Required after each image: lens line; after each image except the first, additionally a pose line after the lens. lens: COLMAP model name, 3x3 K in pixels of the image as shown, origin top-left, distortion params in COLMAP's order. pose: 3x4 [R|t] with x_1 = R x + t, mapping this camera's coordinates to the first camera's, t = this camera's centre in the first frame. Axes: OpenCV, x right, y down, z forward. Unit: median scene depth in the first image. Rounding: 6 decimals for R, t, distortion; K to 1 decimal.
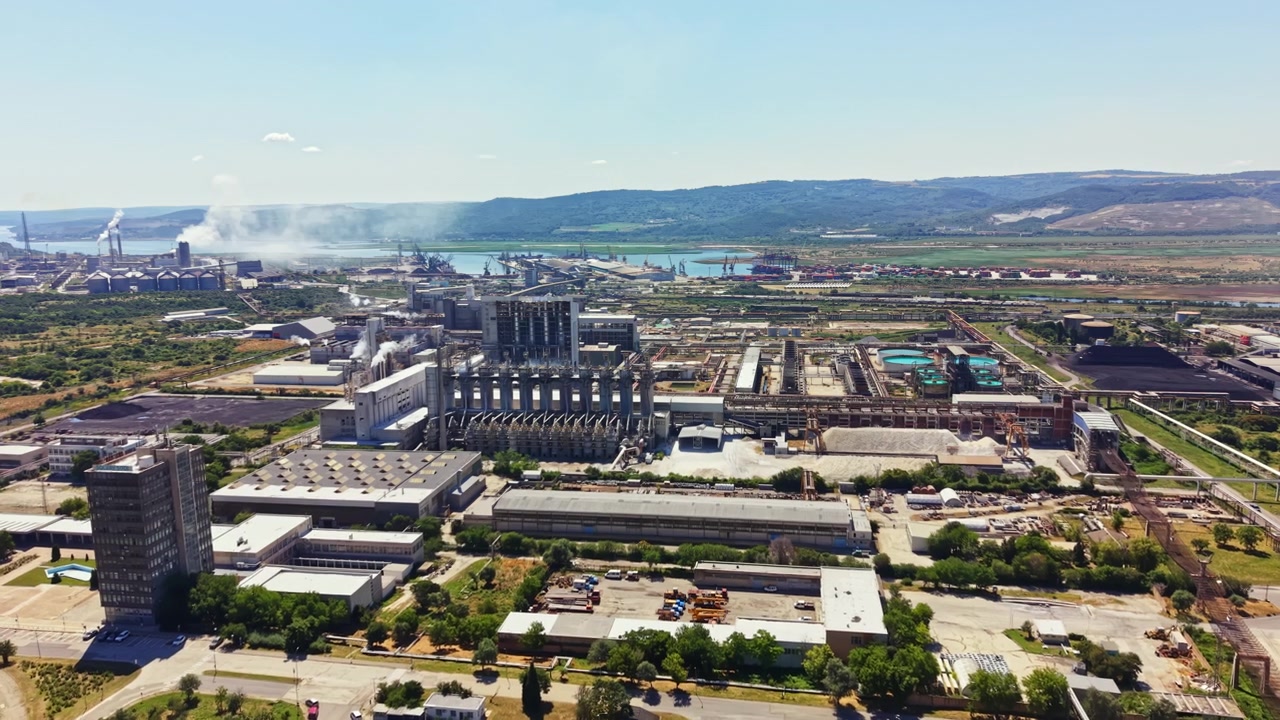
lens RADIAL K [[920.5, 0, 636.2], [0, 920.5, 364.4], [0, 0, 1]] dist [0.040746, -0.050277]
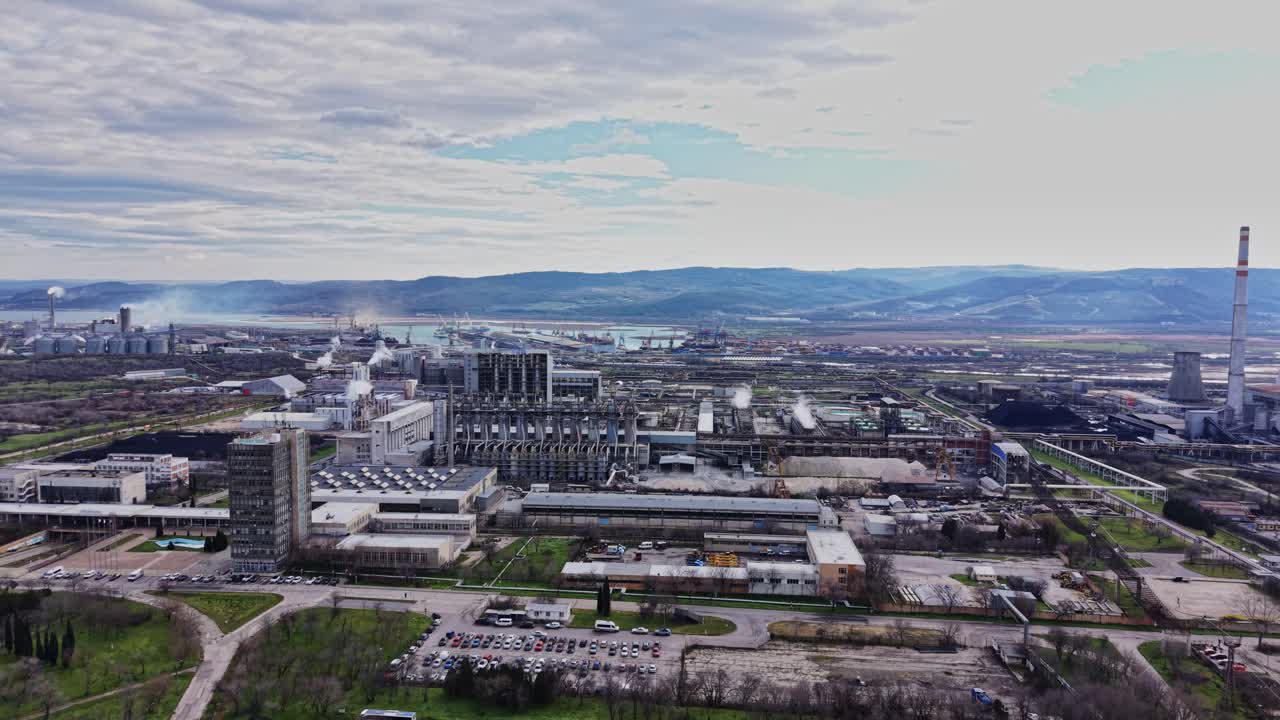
lens RADIAL K [[920.5, 0, 637.1], [0, 920.5, 358.0], [0, 0, 1]] dist [0.040746, -0.050277]
pose [[0.996338, 0.015496, 0.084087, -0.075445], [-0.007241, 0.995198, -0.097613, 0.057277], [-0.085196, 0.096647, 0.991666, -0.138275]]
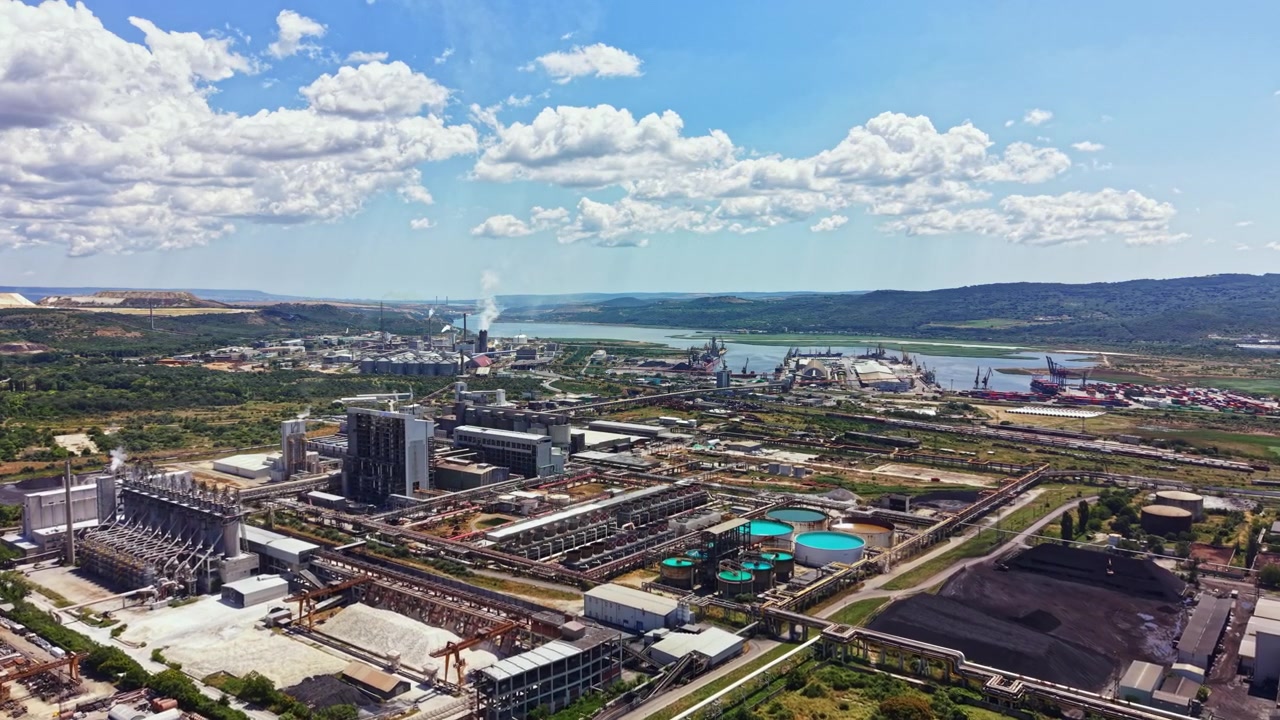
lens RADIAL K [[920.5, 0, 640.4], [0, 920.5, 358.7], [0, 0, 1]] dist [0.040746, -0.050277]
pose [[0.885425, 0.048246, -0.462272, 0.791096], [-0.093951, 0.992645, -0.076351, -0.107837], [0.455188, 0.111034, 0.883445, 0.325249]]
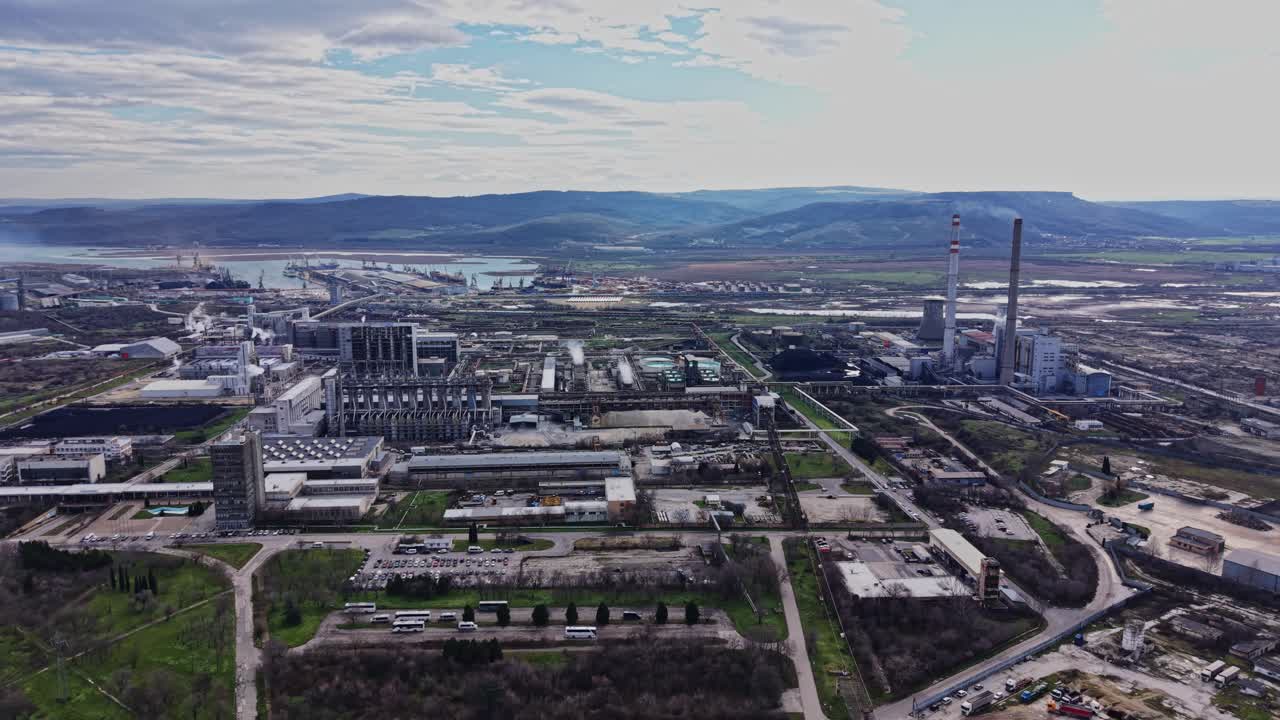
lens RADIAL K [[920.5, 0, 638.5], [0, 920.5, 363.8], [0, 0, 1]] dist [0.040746, -0.050277]
pose [[0.970319, -0.026097, 0.240416, -0.101287], [0.026224, 0.999653, 0.002673, -0.013700], [-0.240402, 0.003711, 0.970666, -0.475899]]
